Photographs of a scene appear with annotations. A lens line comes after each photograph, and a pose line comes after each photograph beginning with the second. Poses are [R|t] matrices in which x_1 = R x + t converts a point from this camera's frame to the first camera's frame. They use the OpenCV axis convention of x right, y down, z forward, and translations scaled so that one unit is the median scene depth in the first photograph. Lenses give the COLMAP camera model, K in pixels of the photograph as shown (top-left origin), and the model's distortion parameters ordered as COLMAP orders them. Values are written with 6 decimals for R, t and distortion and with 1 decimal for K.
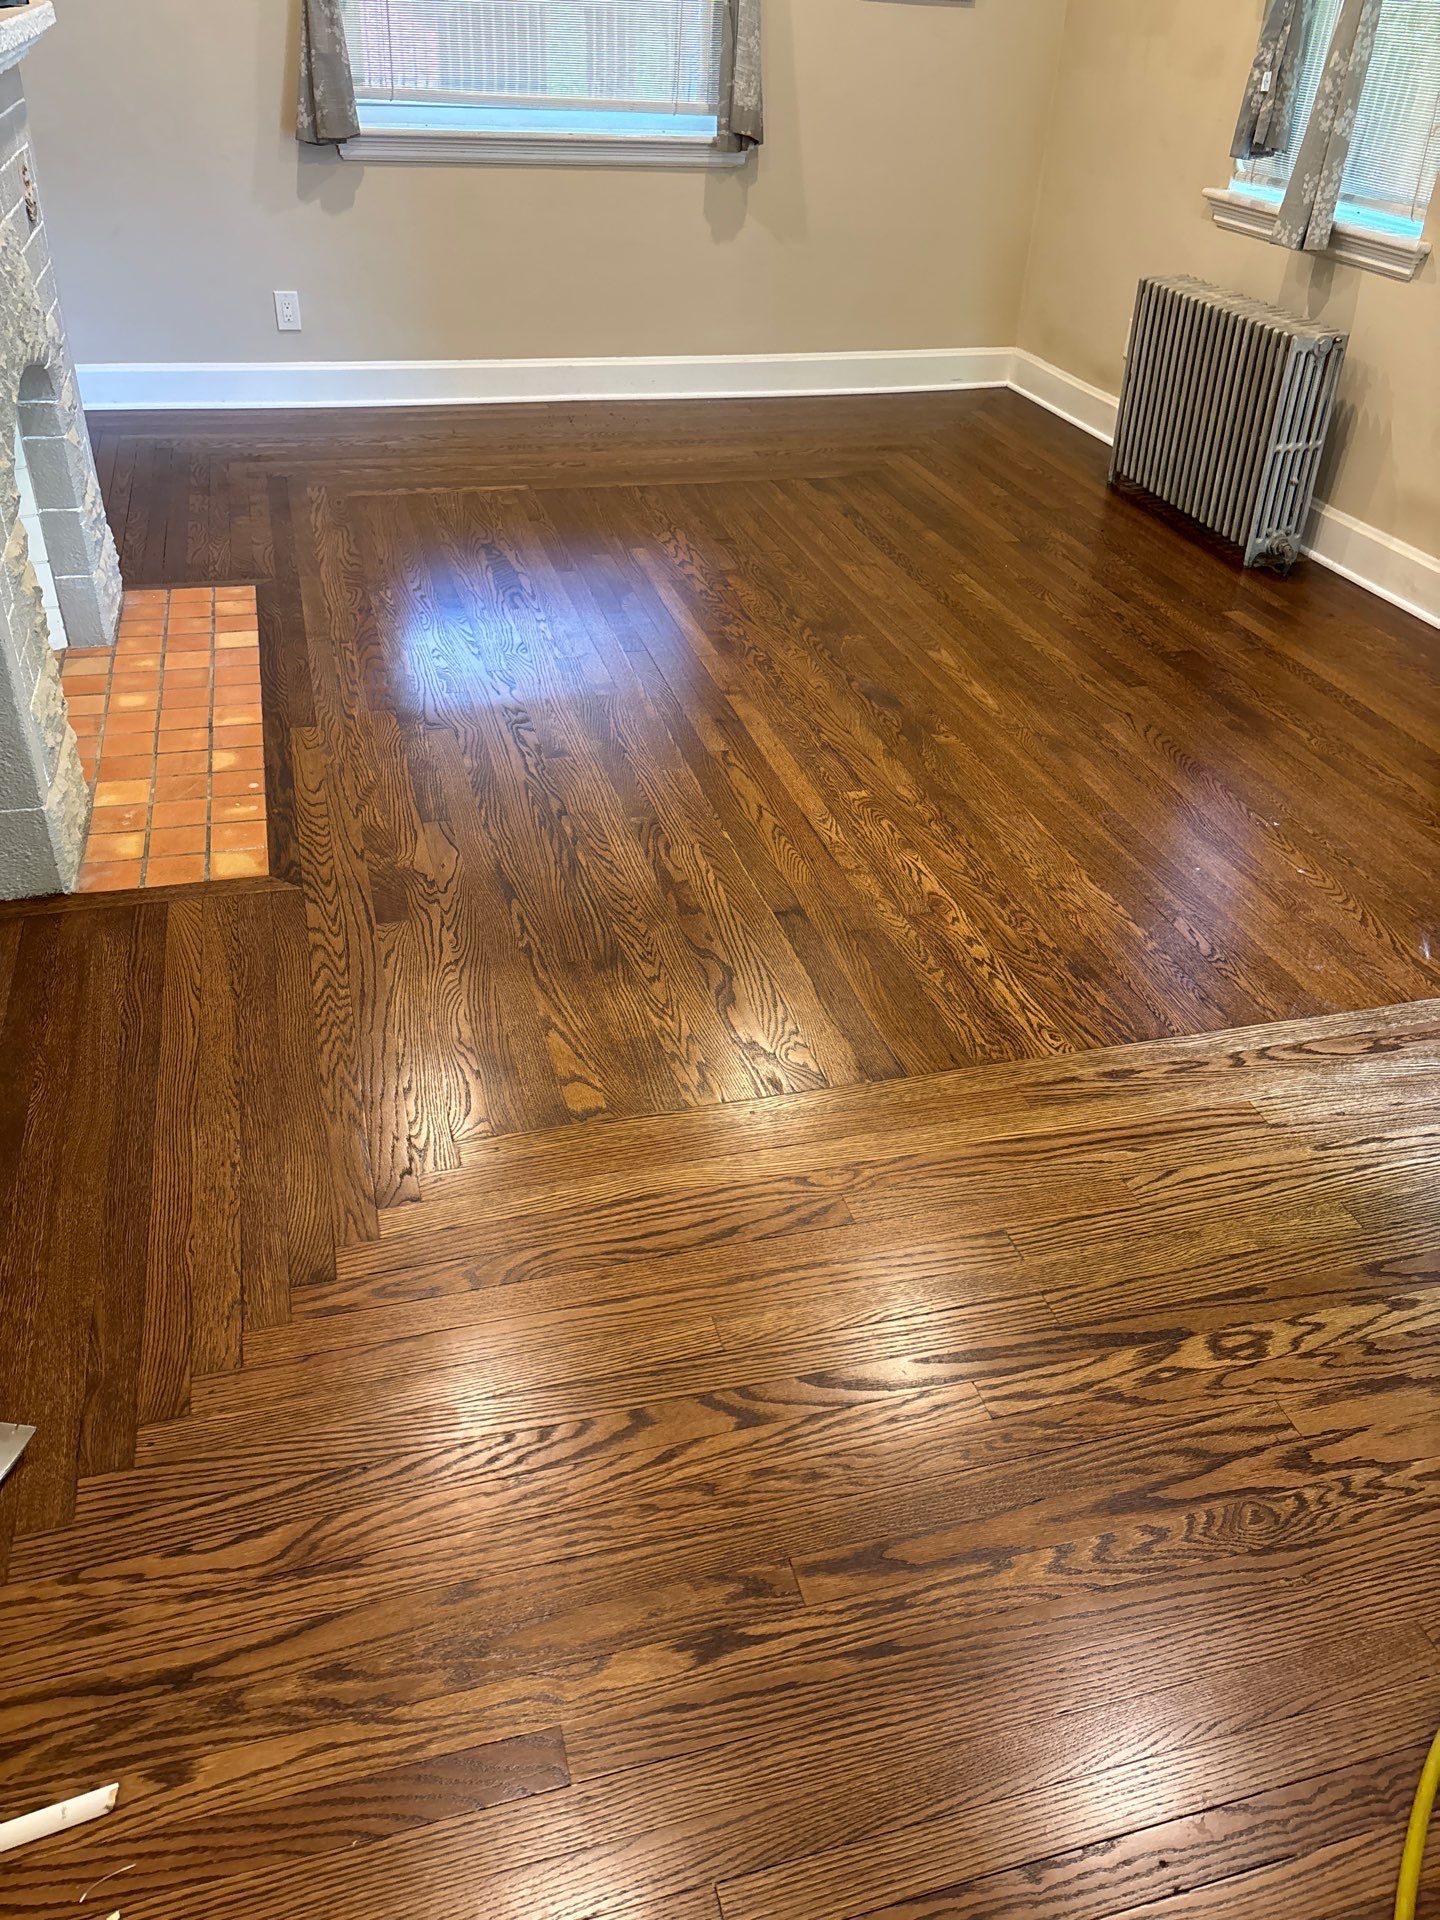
lens RADIAL K [[1488.6, 0, 720.0], [0, 1488.6, 960.0], [0, 0, 1]] dist [0.061541, -0.085111]
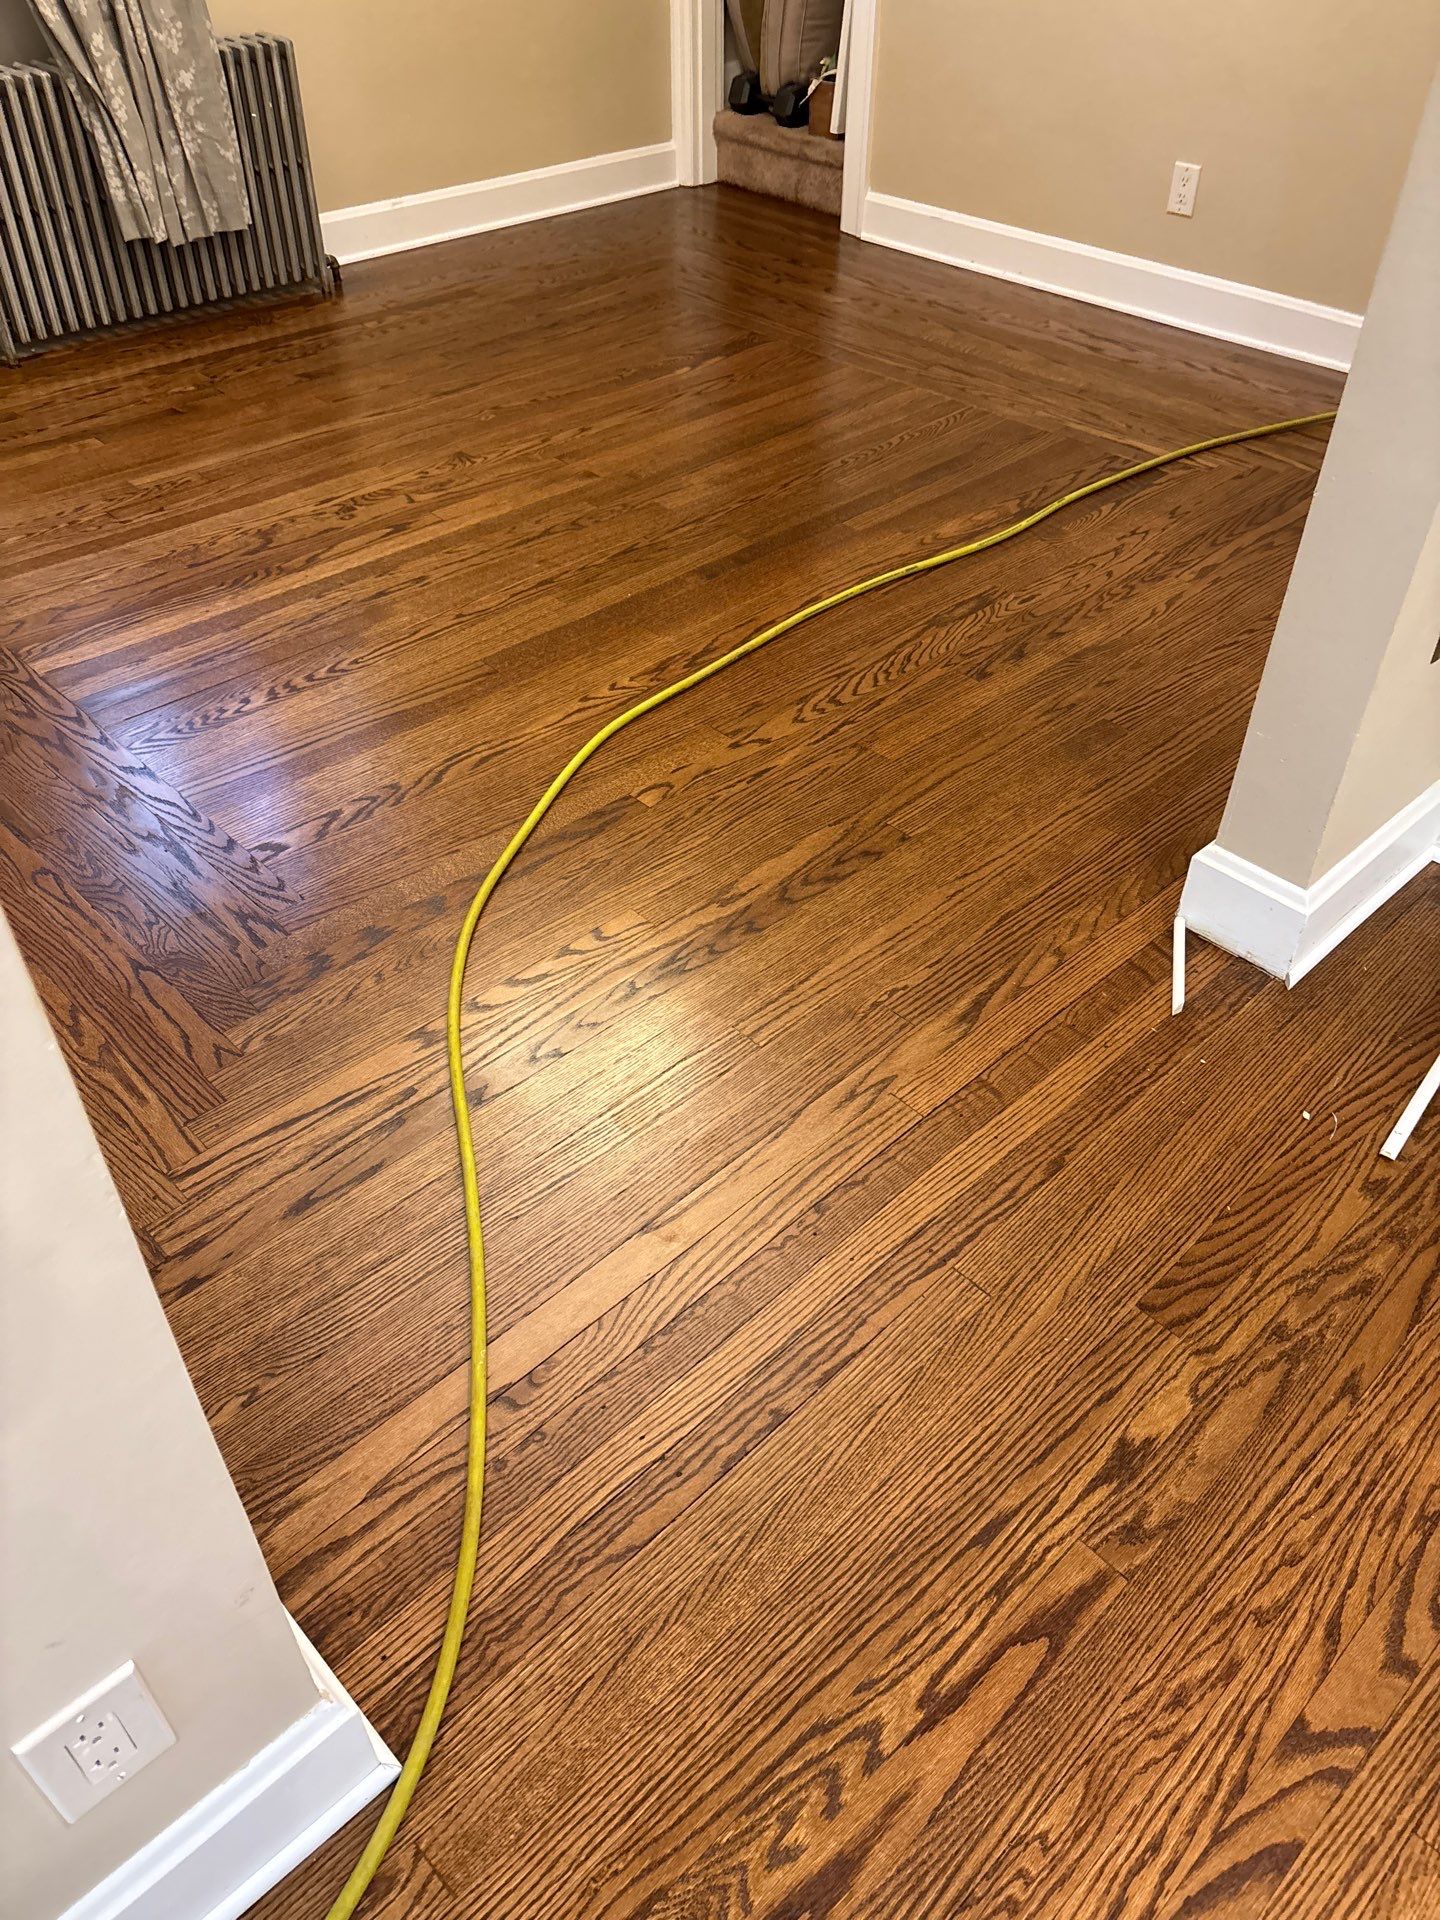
lens RADIAL K [[1460.4, 0, 720.0], [0, 1460.4, 960.0], [0, 0, 1]] dist [0.064162, -0.075103]
pose [[-0.881235, 0.268516, -0.389005, 0.353677], [-0.298682, 0.321526, 0.898560, -0.305382], [0.366353, 0.908031, -0.203139, 0.533076]]
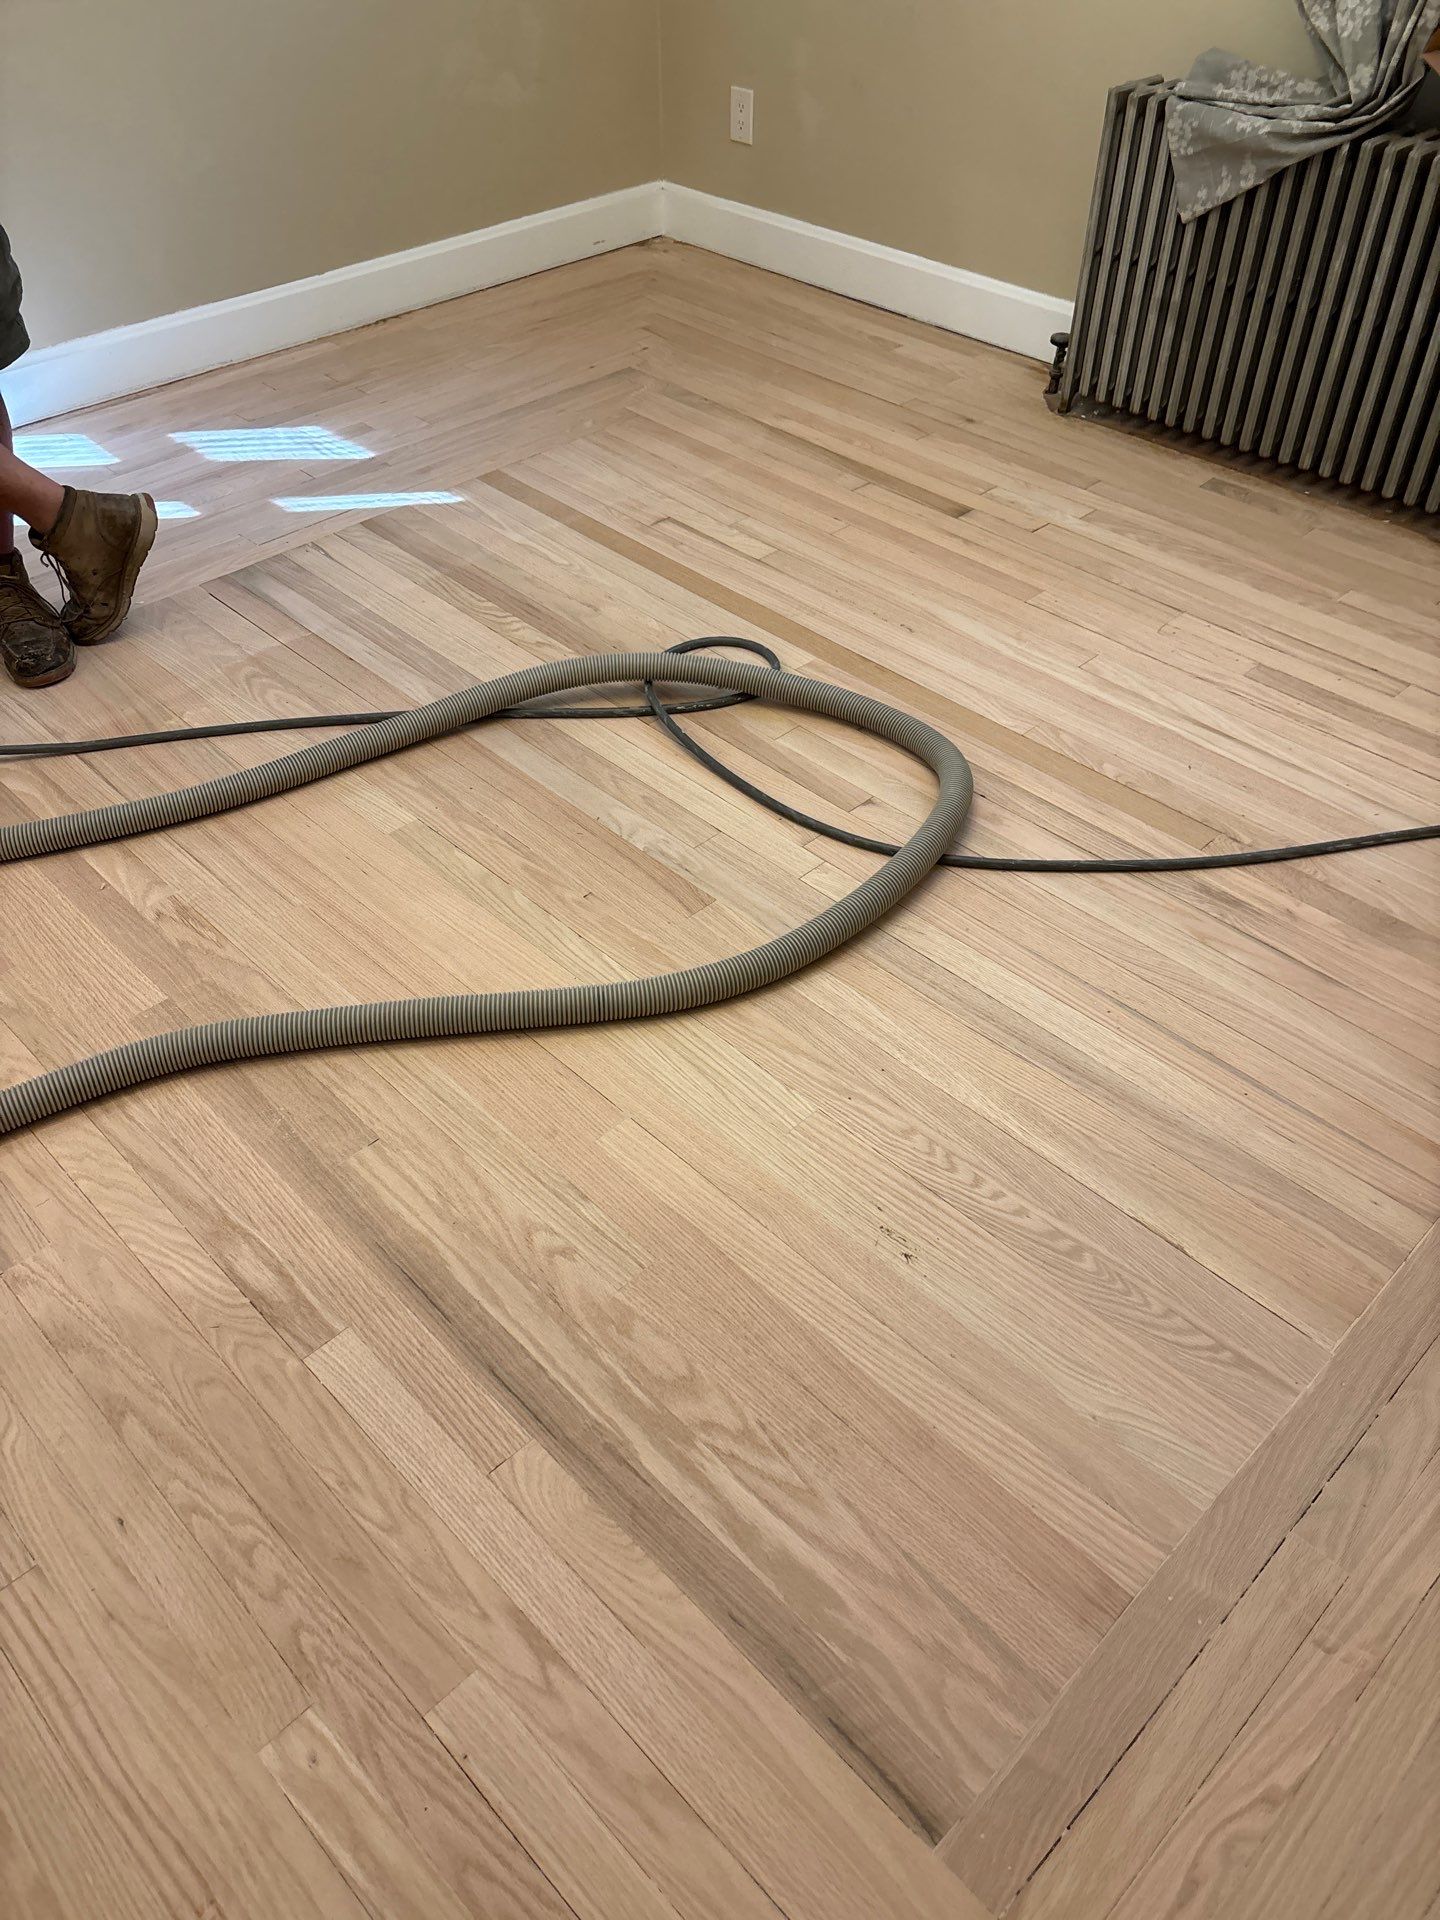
lens RADIAL K [[1459.2, 0, 702.6], [0, 1459.2, 960.2], [0, 0, 1]] dist [0.071990, -0.085245]
pose [[-0.477172, -0.623223, 0.619597, -0.850198], [0.472447, 0.412571, 0.778832, 0.171220], [-0.741013, 0.664364, 0.097572, -0.248388]]
